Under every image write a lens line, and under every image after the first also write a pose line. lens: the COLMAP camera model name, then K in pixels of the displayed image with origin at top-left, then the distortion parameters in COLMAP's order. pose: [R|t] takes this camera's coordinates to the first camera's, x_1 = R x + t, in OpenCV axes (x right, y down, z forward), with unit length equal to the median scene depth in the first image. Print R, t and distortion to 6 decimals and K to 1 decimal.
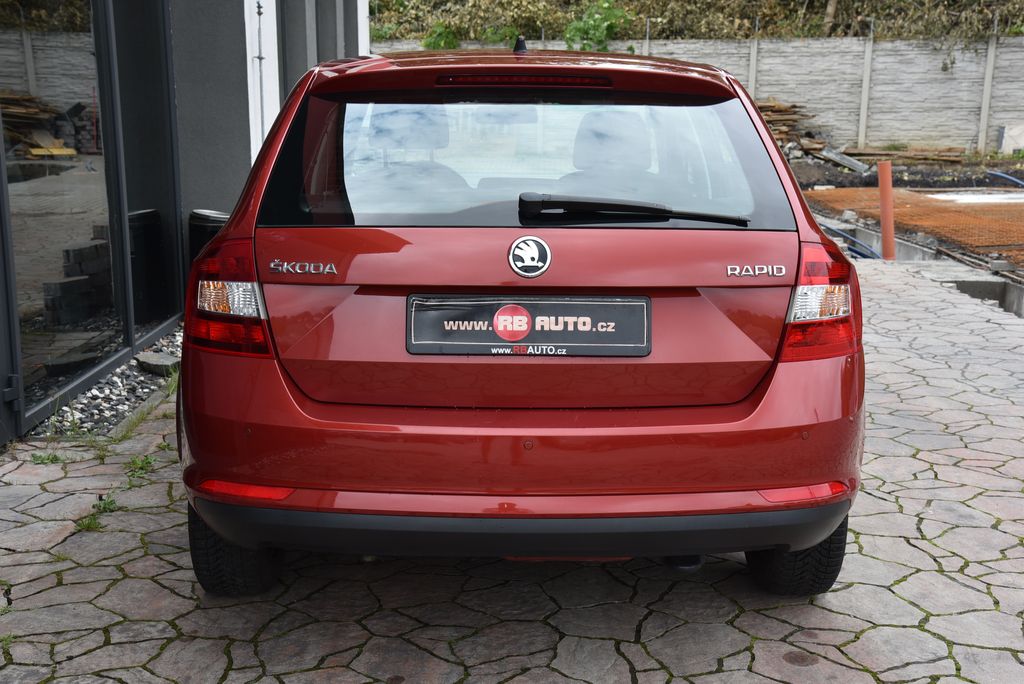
lens RADIAL K [[1370.9, 0, 512.0], [0, 1370.9, 342.0], [0, 0, 1]] dist [0.231677, 0.078125]
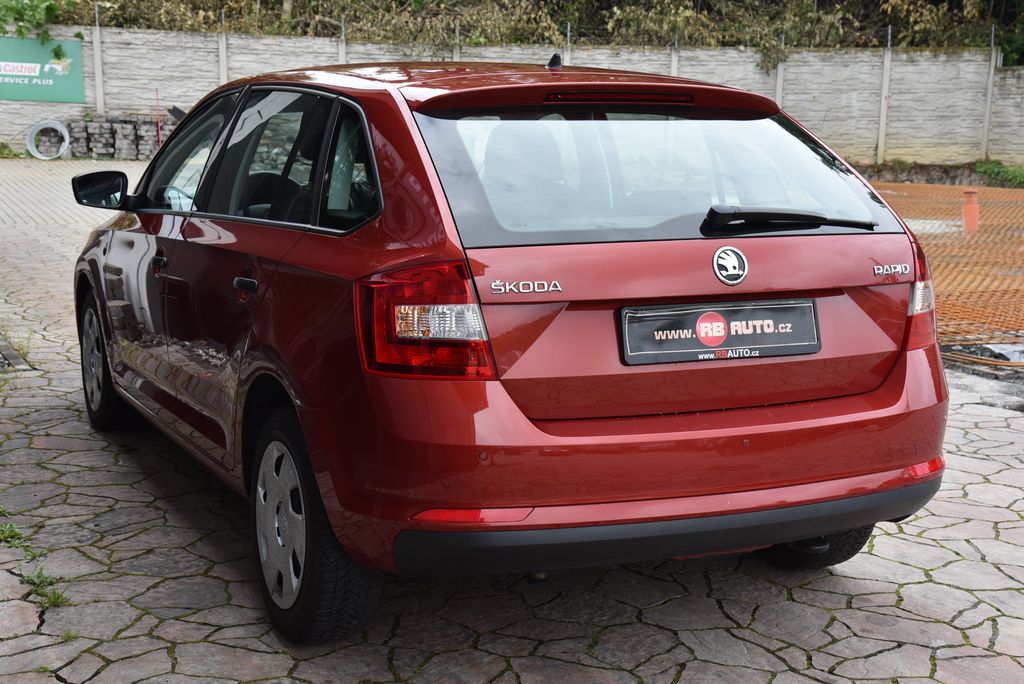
lens RADIAL K [[1533.9, 0, 512.0], [0, 1533.9, 342.0], [0, 0, 1]] dist [0.163388, 0.559370]
pose [[0.895961, -0.062103, 0.439769, -0.477871], [0.068331, 0.997661, 0.001673, -0.012121], [-0.438844, 0.028551, 0.898109, 0.006073]]
